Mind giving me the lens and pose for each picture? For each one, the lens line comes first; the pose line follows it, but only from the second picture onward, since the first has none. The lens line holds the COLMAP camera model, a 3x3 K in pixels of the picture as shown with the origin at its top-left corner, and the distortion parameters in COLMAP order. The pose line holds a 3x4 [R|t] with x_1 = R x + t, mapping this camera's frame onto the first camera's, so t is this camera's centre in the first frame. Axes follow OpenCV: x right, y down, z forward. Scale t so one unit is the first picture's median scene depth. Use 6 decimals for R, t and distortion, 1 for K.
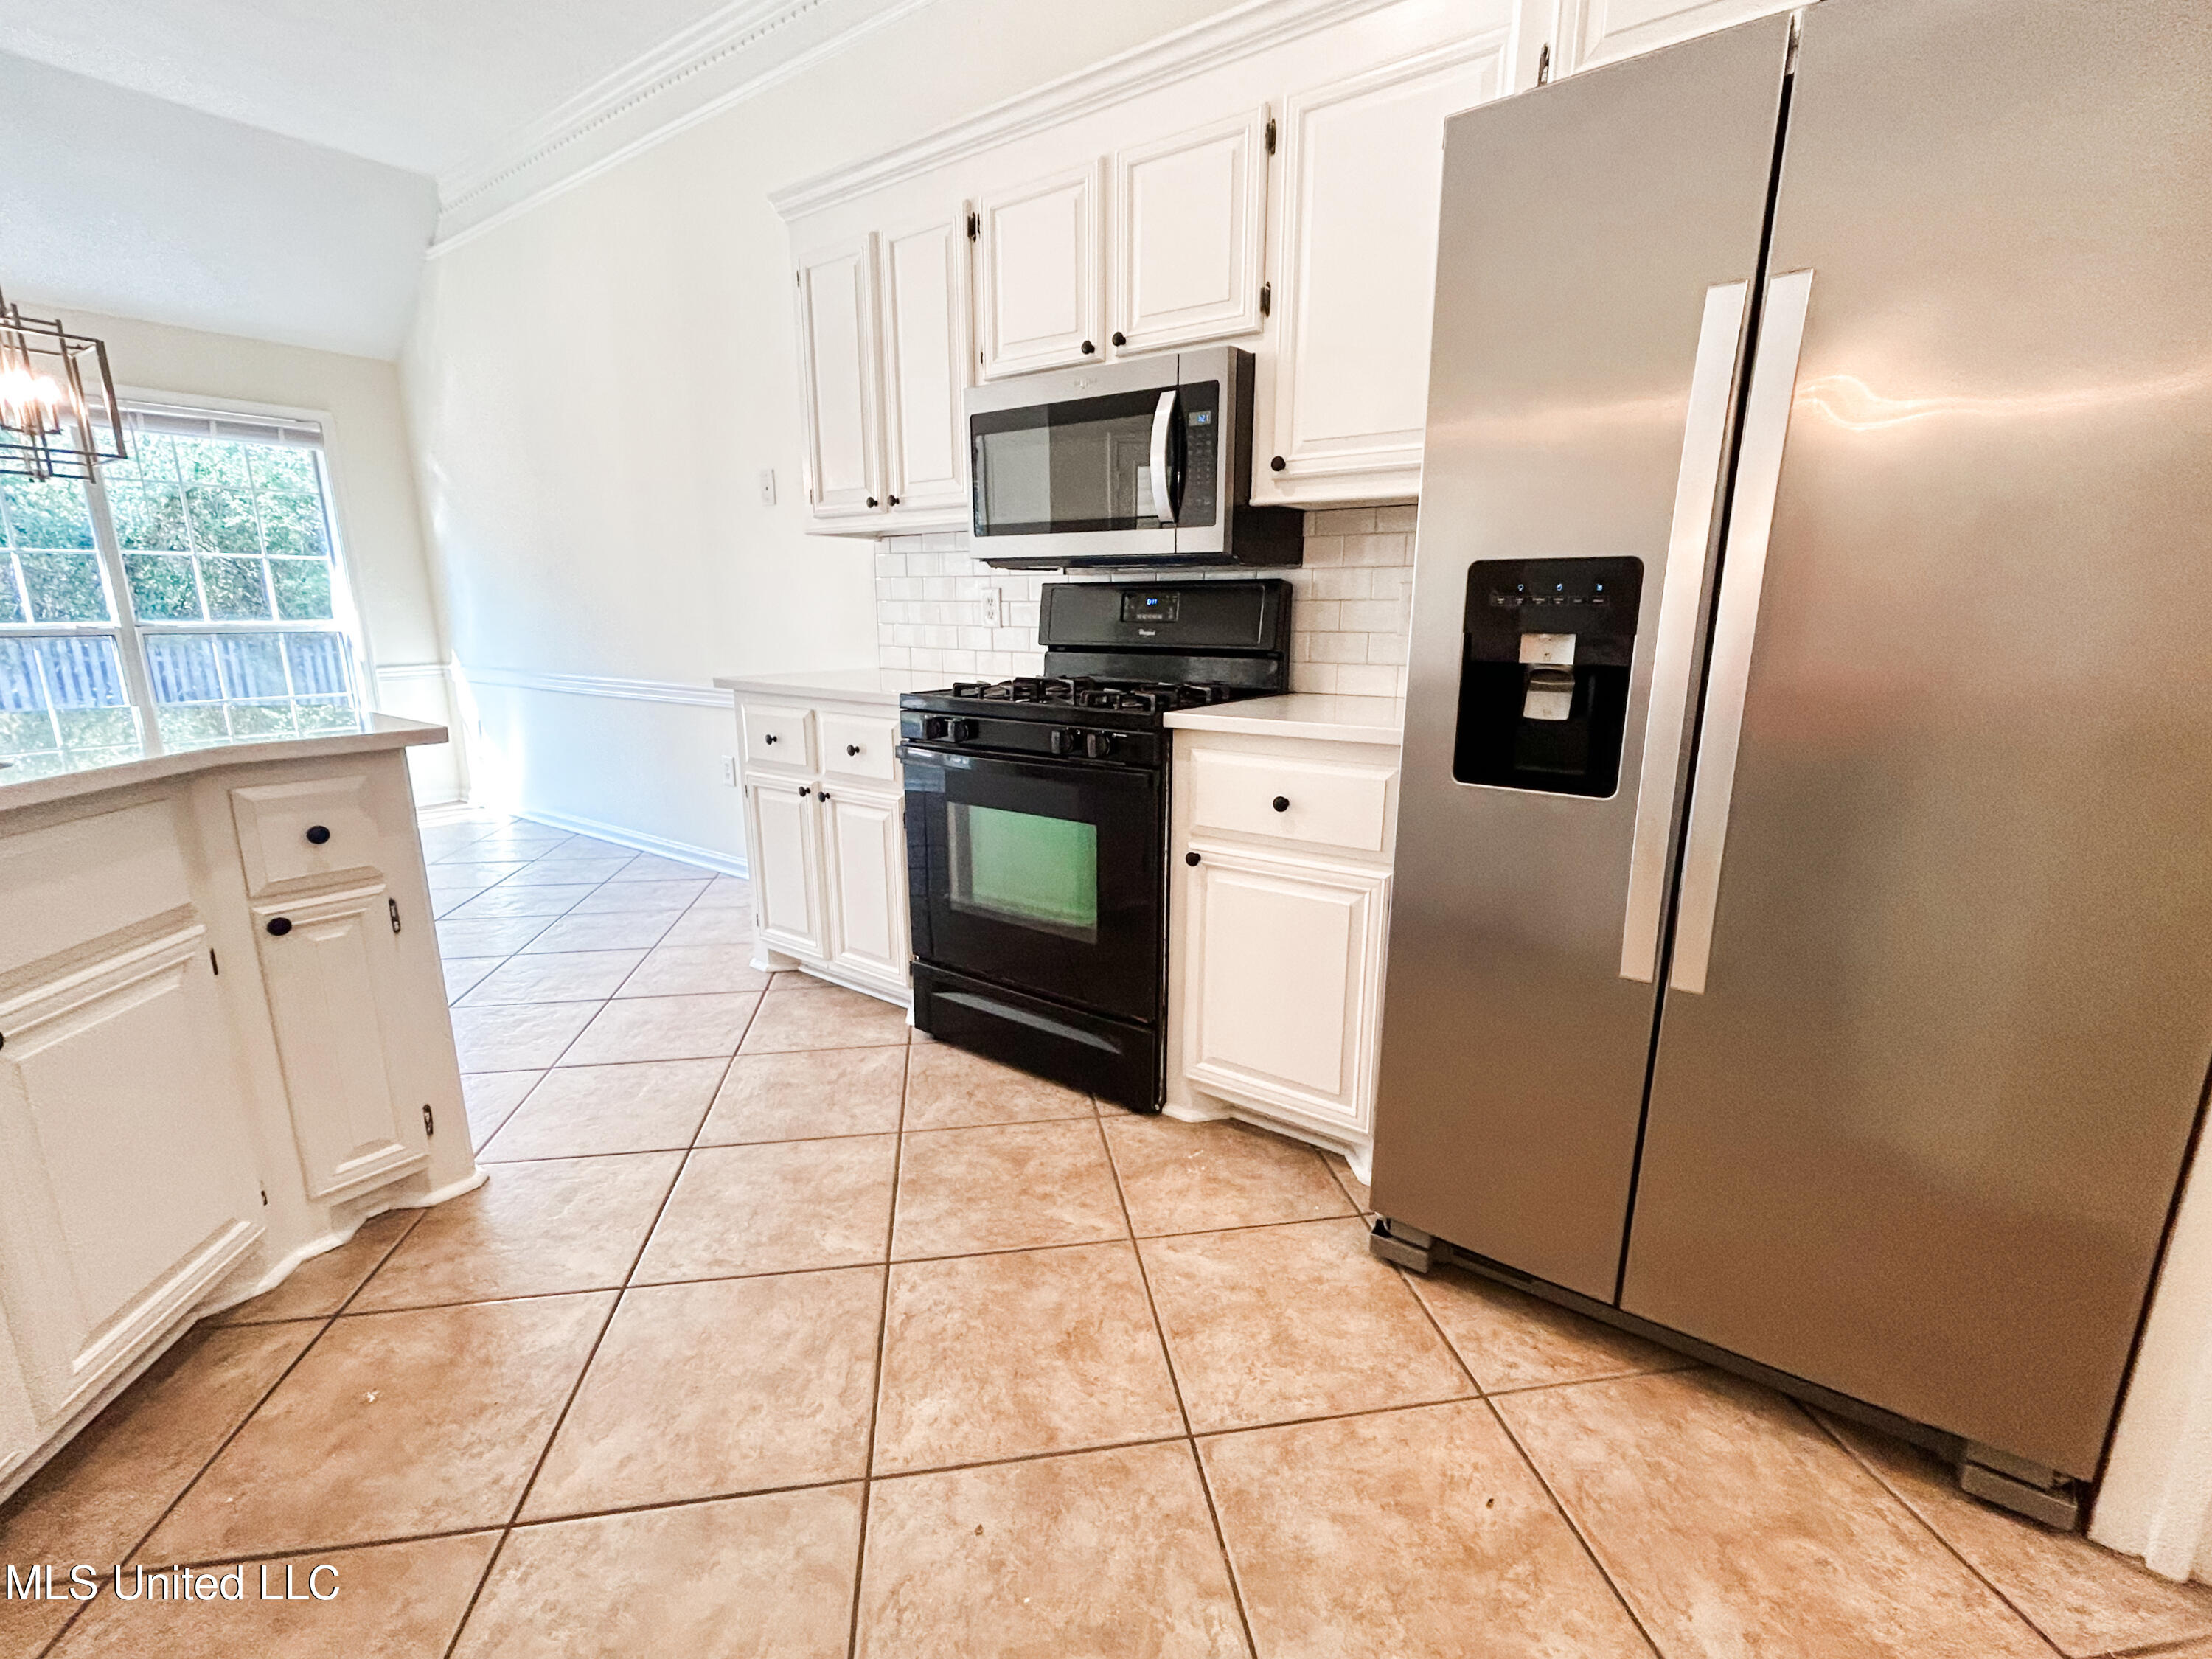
lens RADIAL K [[966.2, 0, 1099.2], [0, 966.2, 831.0], [0, 0, 1]] dist [-0.000021, -0.000061]
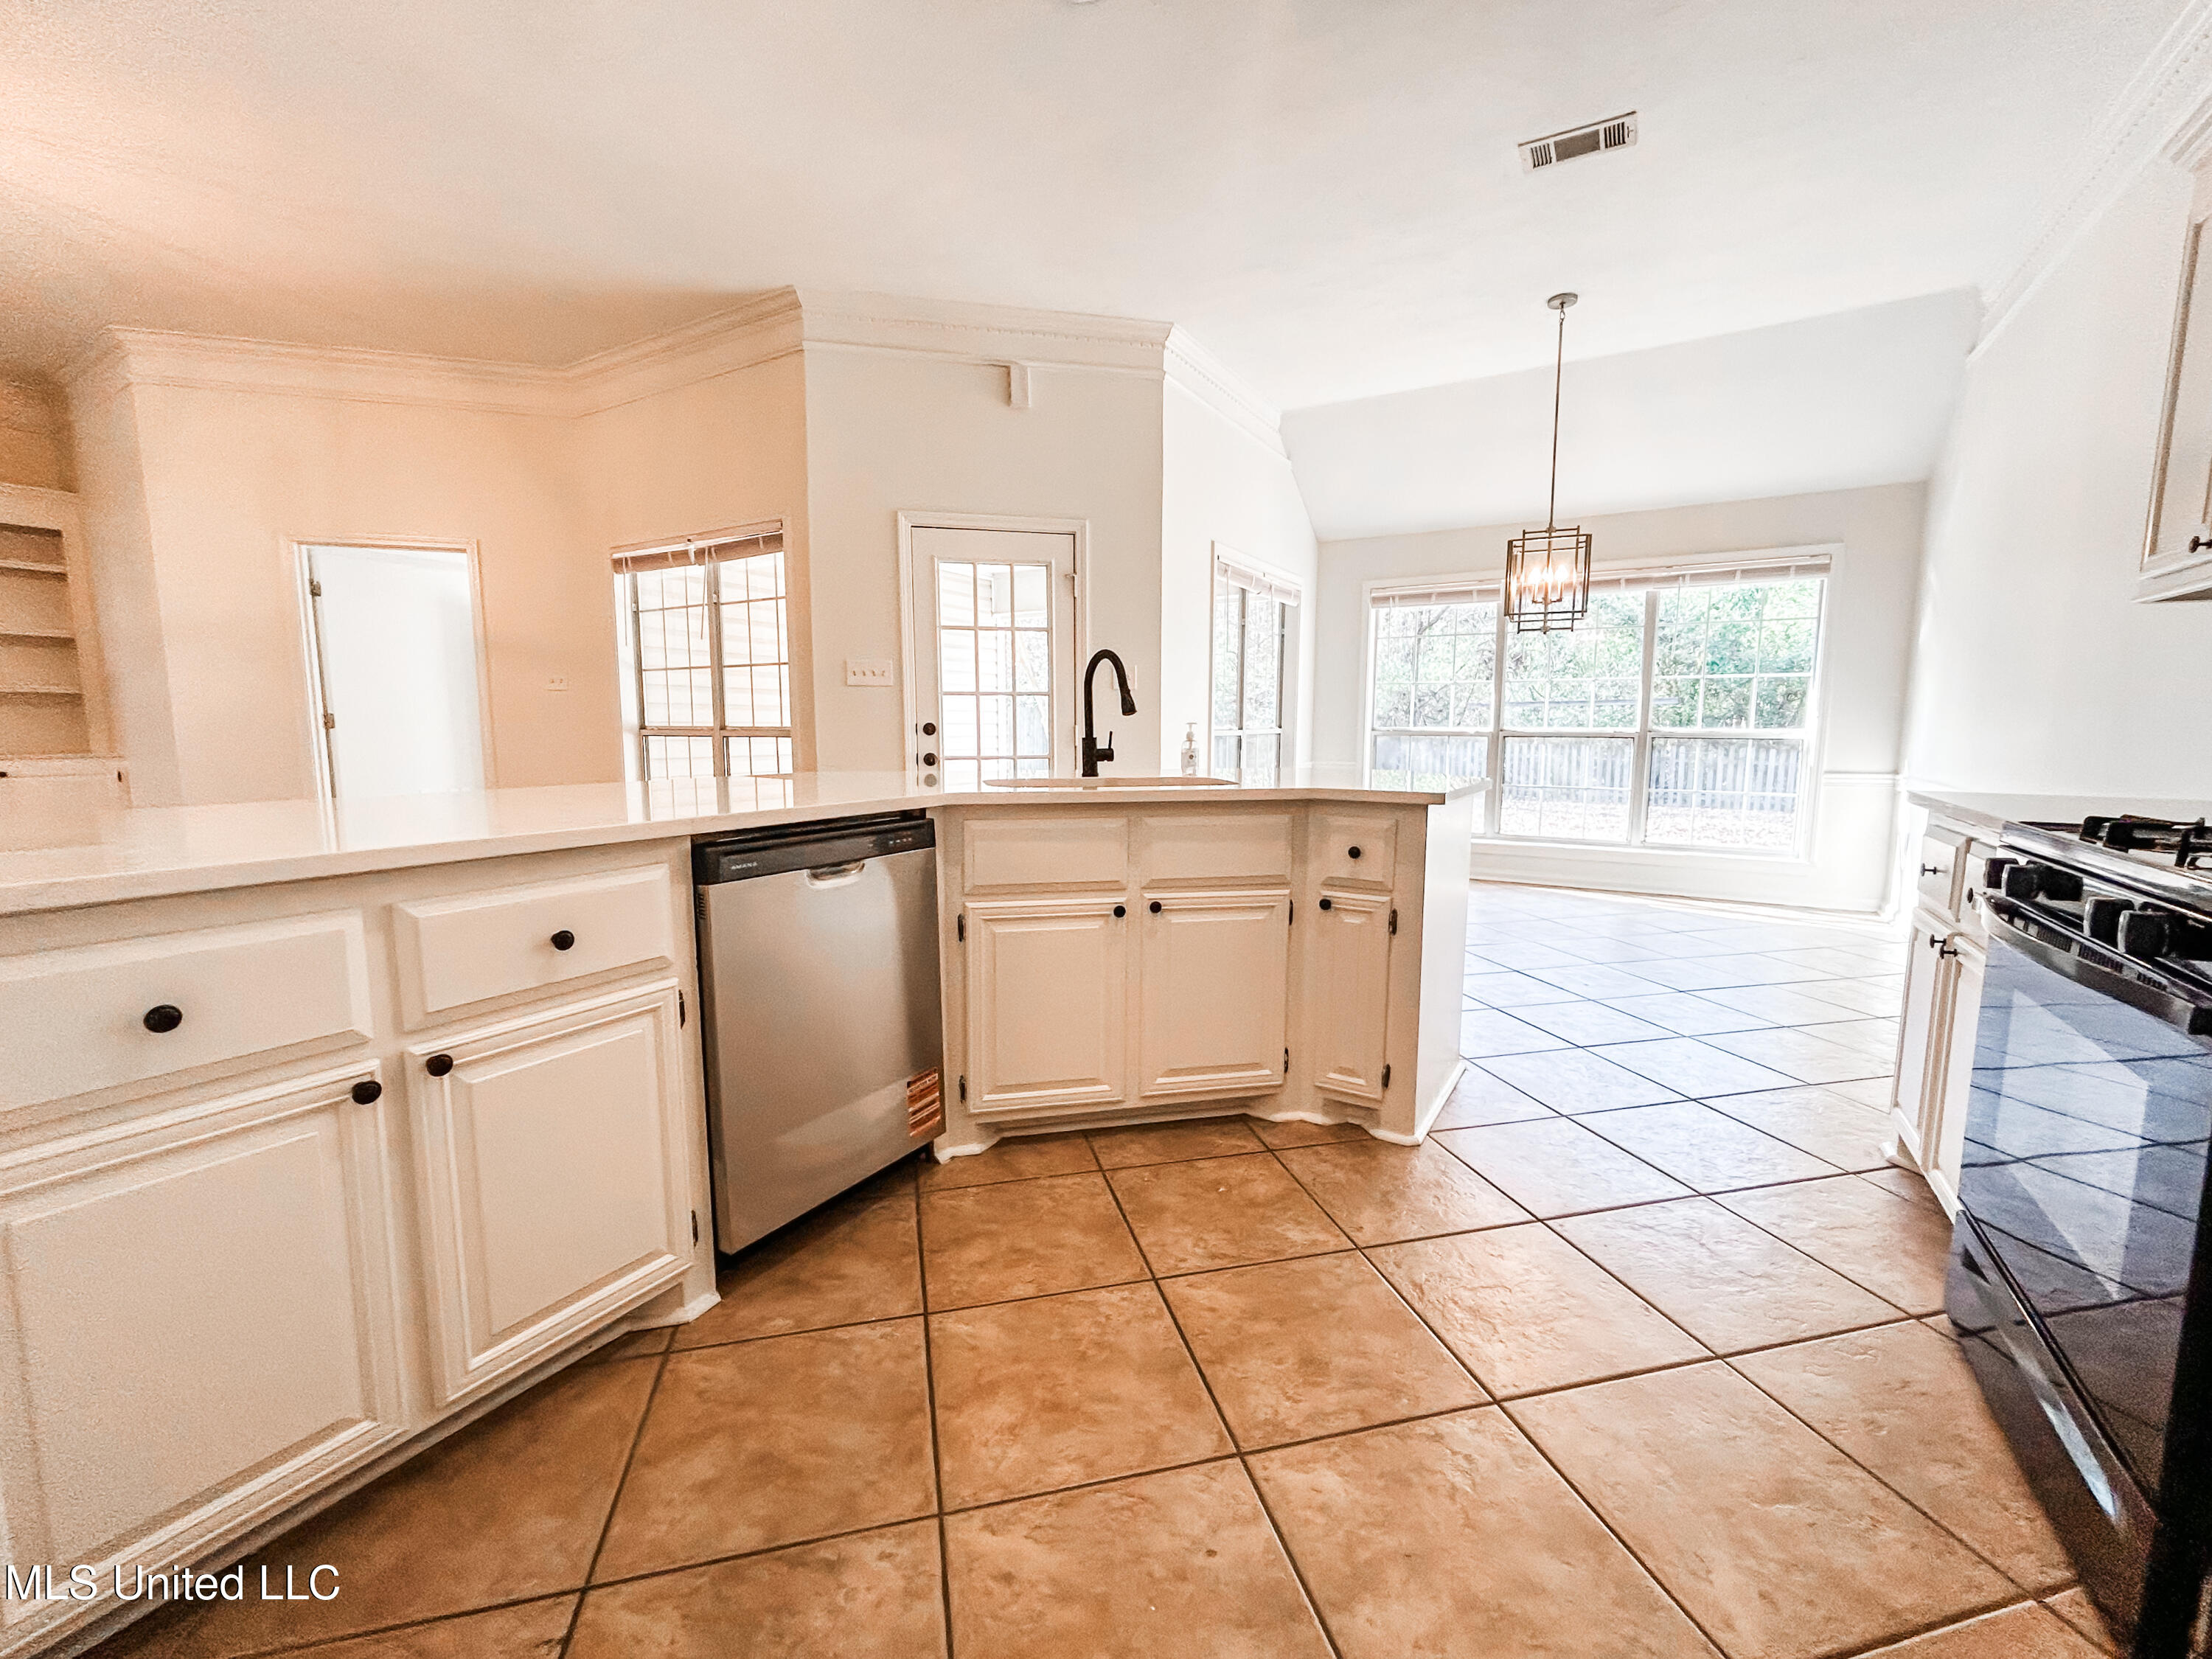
lens RADIAL K [[898.9, 0, 1109.0], [0, 898.9, 824.1], [0, 0, 1]] dist [0.004773, 0.001109]
pose [[0.100172, 0.112569, -0.988582, 0.446556], [-0.228583, 0.969607, 0.087246, -0.060785], [0.968357, 0.217233, 0.122859, 0.361619]]
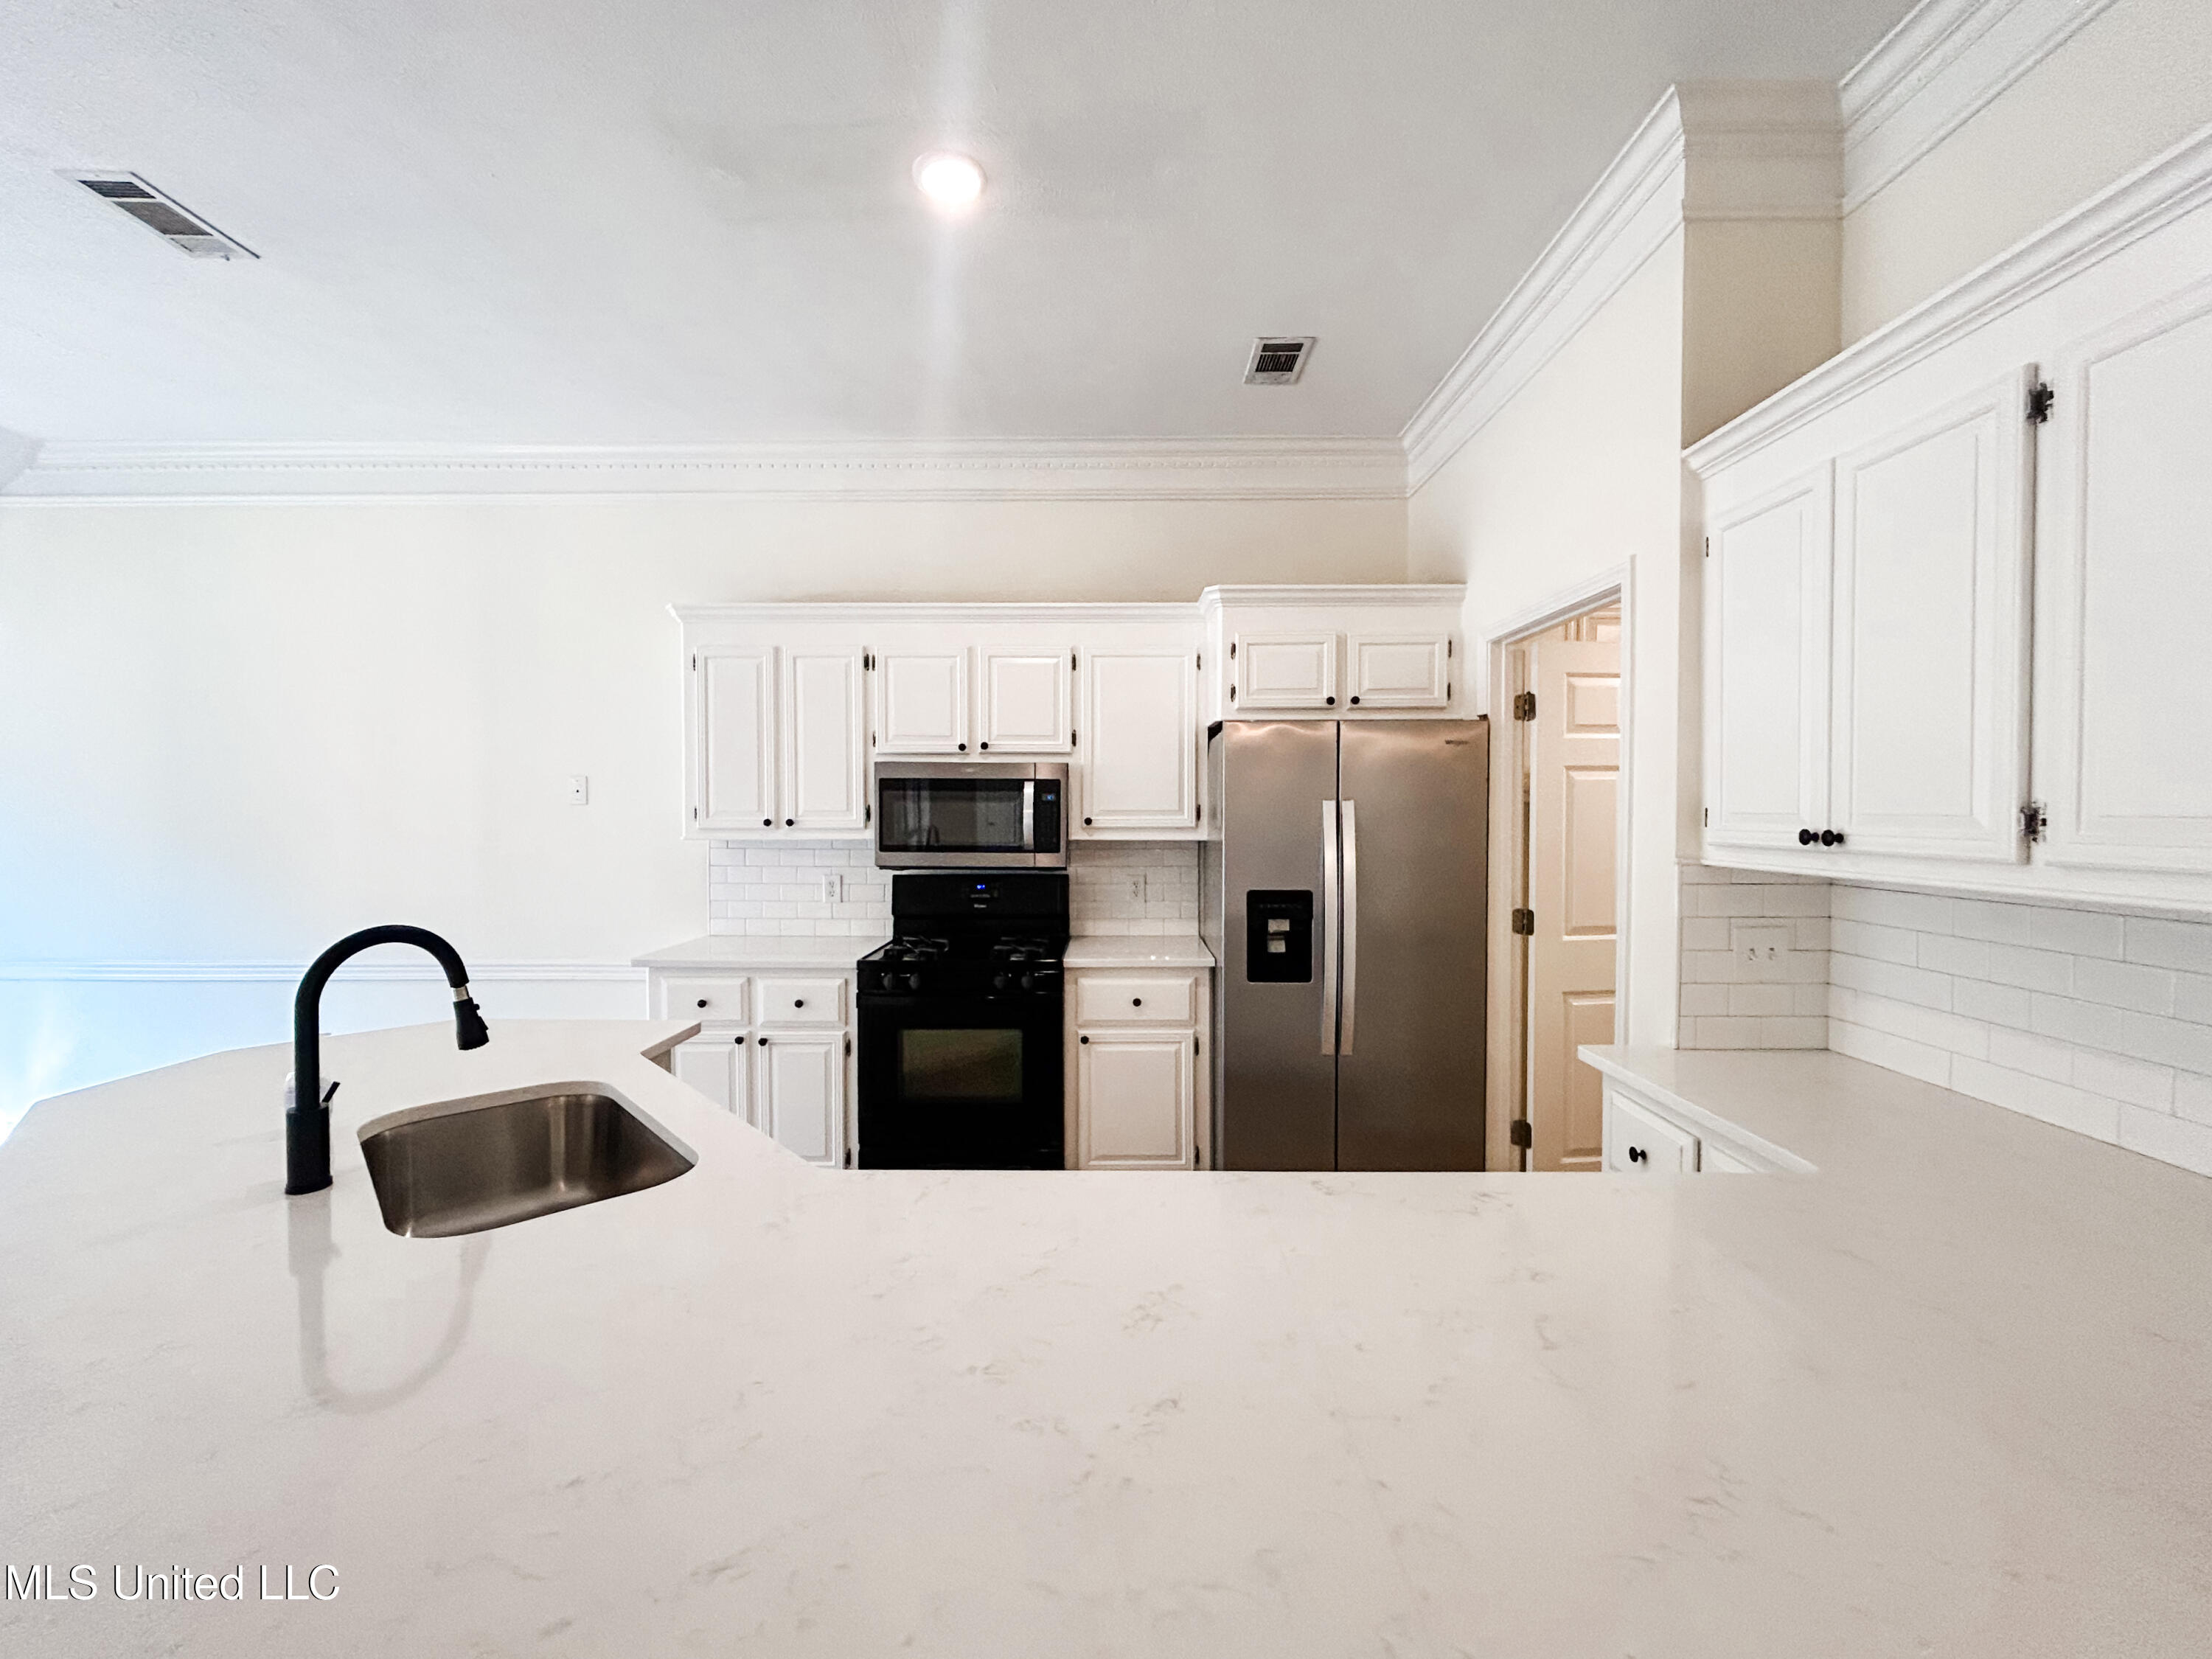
lens RADIAL K [[898.9, 0, 1122.1], [0, 898.9, 842.5], [0, 0, 1]] dist [0.004773, 0.001109]
pose [[0.807499, -0.019995, 0.589531, -0.818040], [0.134021, 0.979506, -0.150352, -0.069210], [-0.574443, 0.200419, 0.793630, -0.431682]]
